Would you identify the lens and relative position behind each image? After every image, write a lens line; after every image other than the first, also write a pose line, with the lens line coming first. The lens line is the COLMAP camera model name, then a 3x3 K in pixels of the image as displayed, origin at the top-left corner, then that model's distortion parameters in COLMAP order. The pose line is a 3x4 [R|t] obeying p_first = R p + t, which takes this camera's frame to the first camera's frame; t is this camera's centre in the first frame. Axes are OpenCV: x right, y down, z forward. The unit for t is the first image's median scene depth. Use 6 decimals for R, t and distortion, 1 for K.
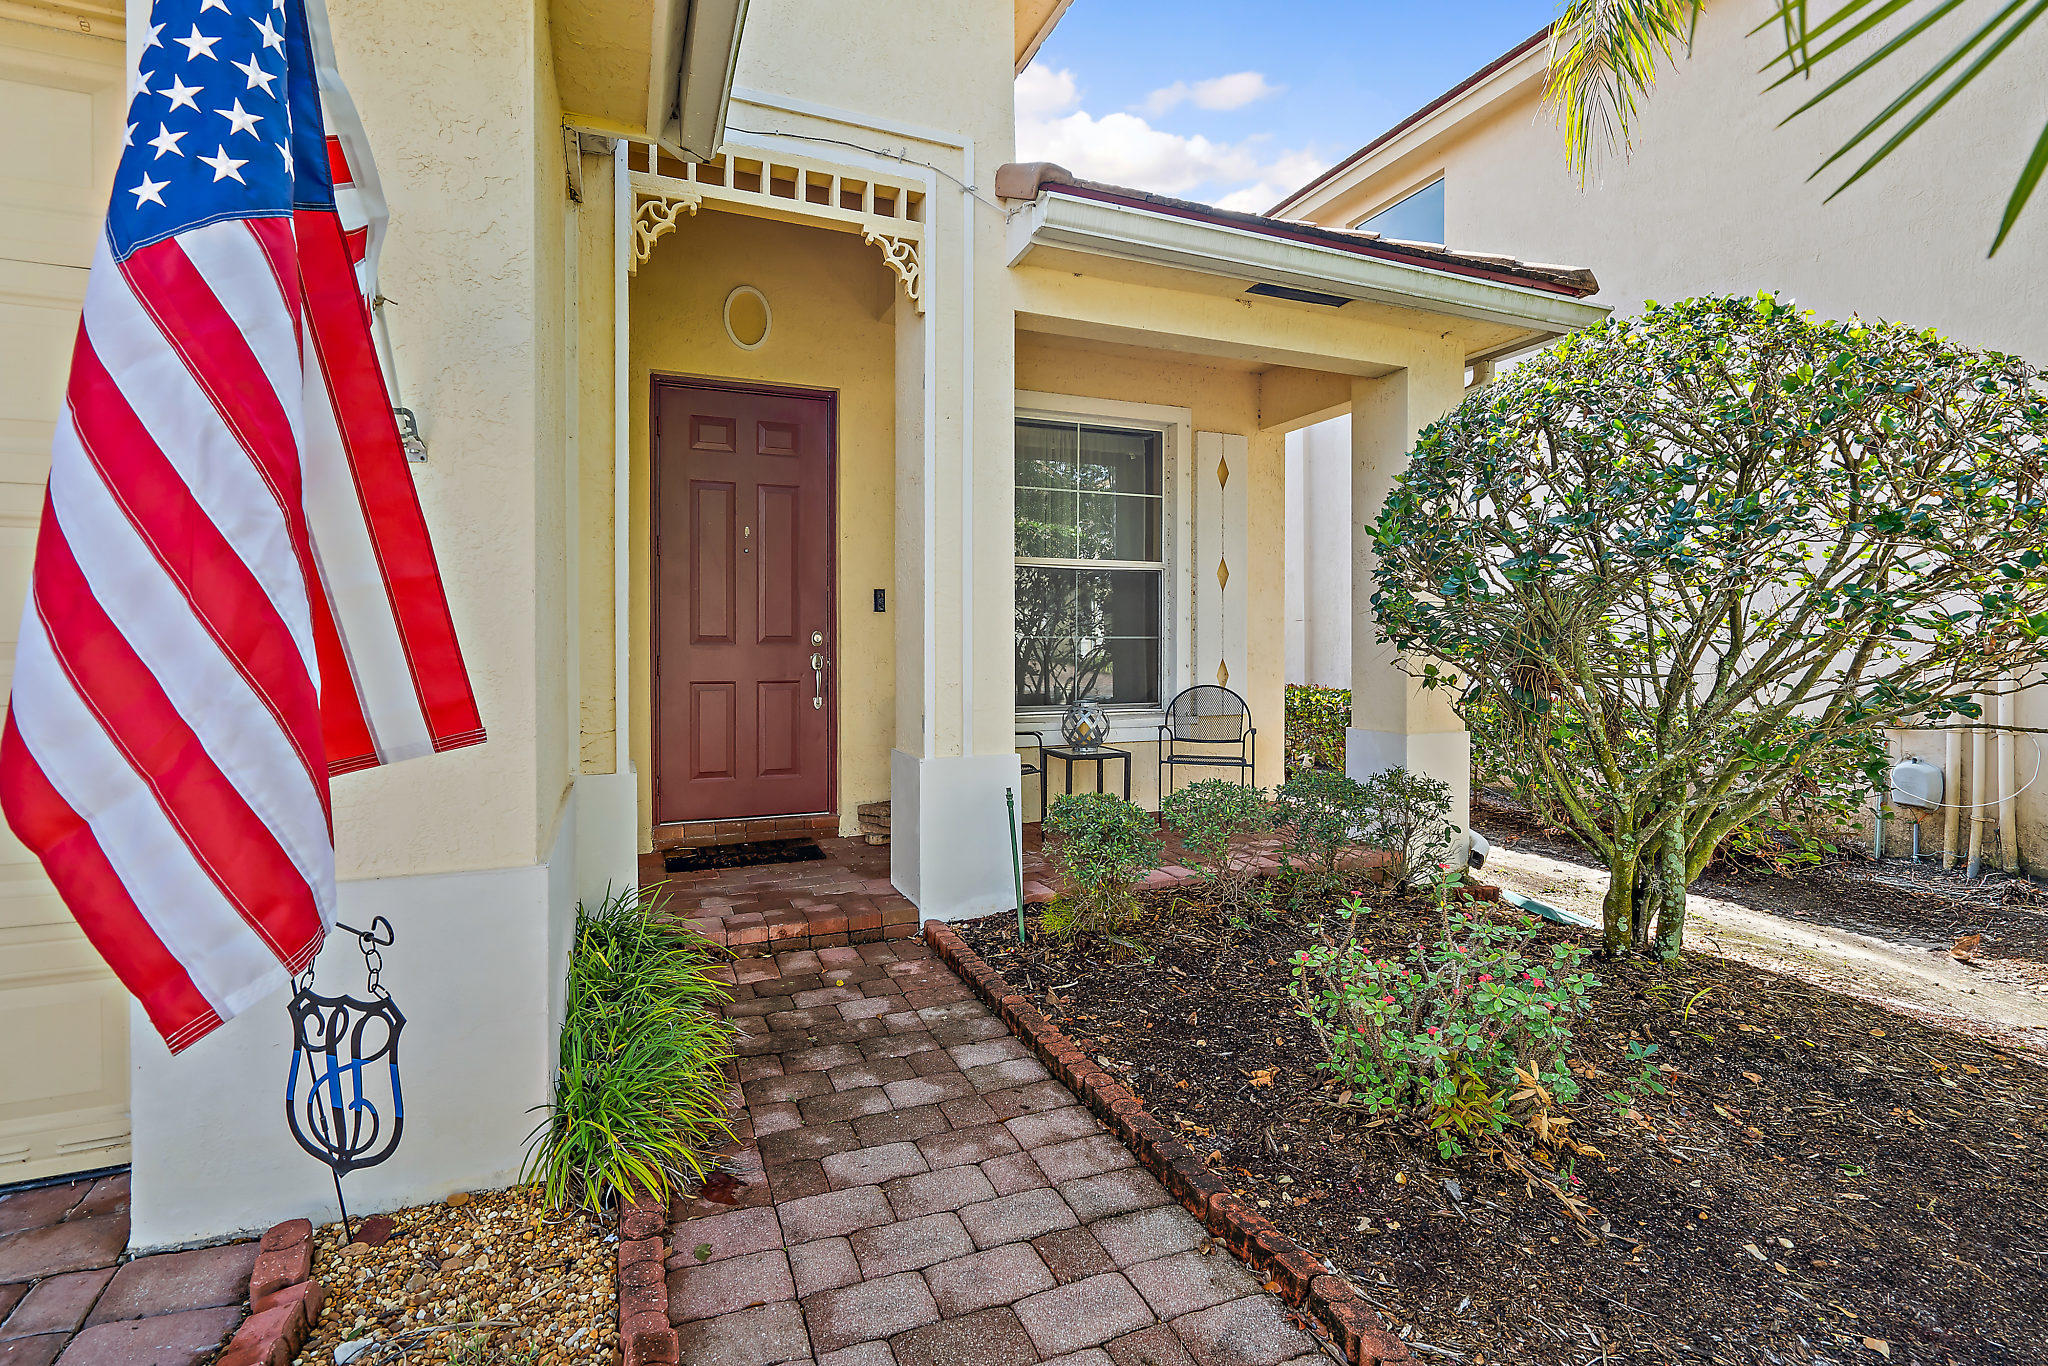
lens RADIAL K [[967.9, 0, 1021.3], [0, 967.9, 669.0], [0, 0, 1]] dist [0.001467, 0.000739]
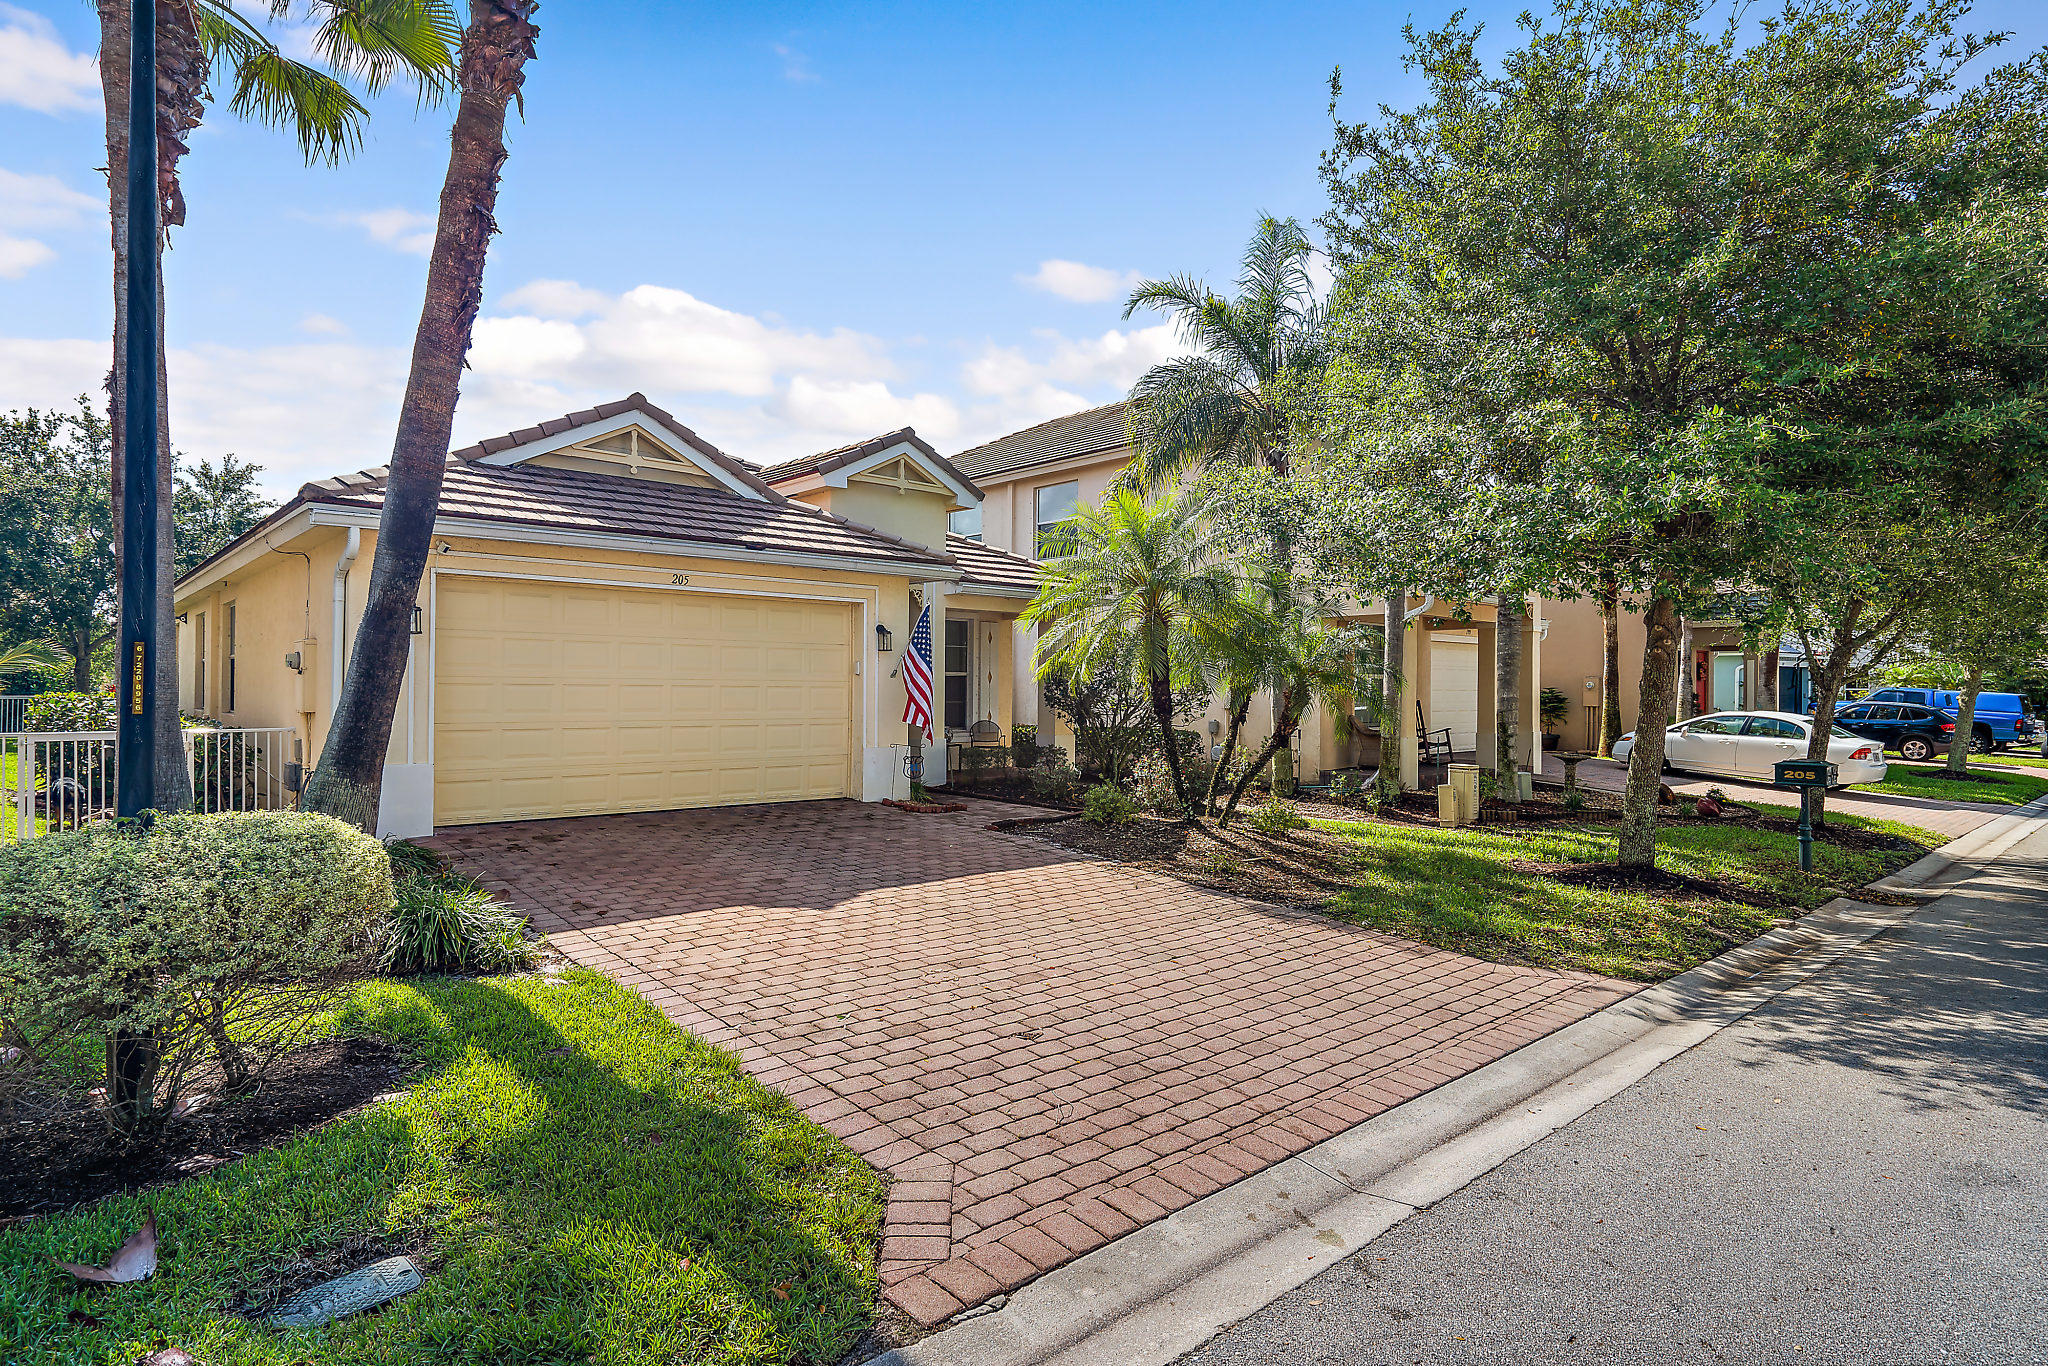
lens RADIAL K [[1105.7, 0, 1025.8], [0, 1105.7, 689.9], [0, 0, 1]] dist [0.000002, 0.000000]
pose [[0.946517, 0.005357, 0.322609, -0.651873], [0.002326, 0.999723, -0.023427, 0.003856], [-0.322645, 0.022925, 0.946242, -1.820626]]
